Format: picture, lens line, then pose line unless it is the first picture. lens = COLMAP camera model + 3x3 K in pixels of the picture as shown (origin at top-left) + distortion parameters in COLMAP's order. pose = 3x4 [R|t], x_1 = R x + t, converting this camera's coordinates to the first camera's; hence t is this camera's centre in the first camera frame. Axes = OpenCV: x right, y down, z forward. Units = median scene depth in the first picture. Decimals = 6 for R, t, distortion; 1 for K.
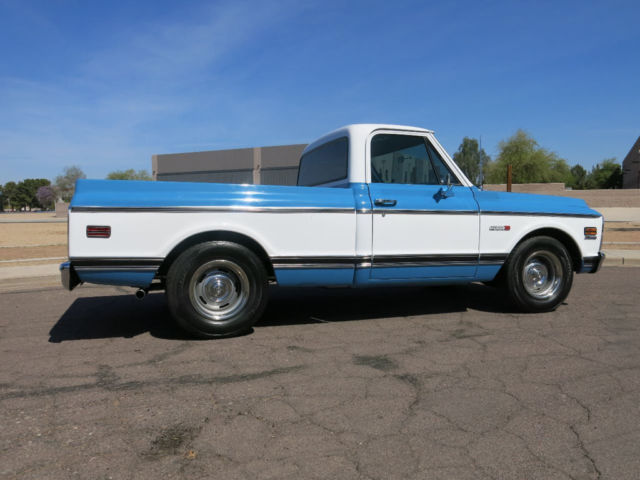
lens RADIAL K [[536.0, 0, 319.4], [0, 536.0, 257.7], [0, 0, 1]] dist [-0.032756, 0.020343]
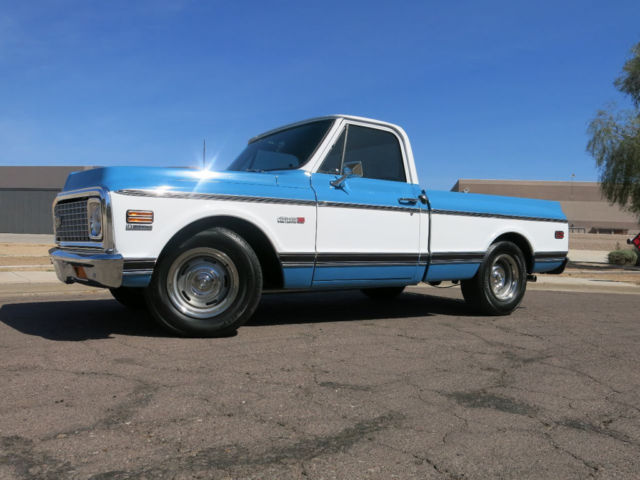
lens RADIAL K [[536.0, 0, 320.1], [0, 536.0, 243.6], [0, 0, 1]] dist [-0.032756, 0.020343]
pose [[0.951507, 0.039731, 0.305050, -0.210940], [-0.013132, 0.995967, -0.088758, 0.047715], [-0.307346, 0.080448, 0.948191, 0.320258]]
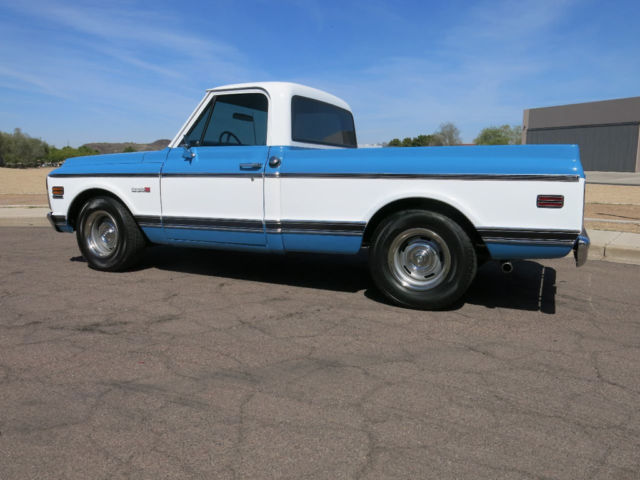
lens RADIAL K [[536.0, 0, 320.7], [0, 536.0, 249.9], [0, 0, 1]] dist [-0.032756, 0.020343]
pose [[0.761679, 0.119395, -0.636860, 0.911417], [-0.076640, 0.992578, 0.094422, -0.066691], [0.643407, -0.023110, 0.765176, 0.533439]]
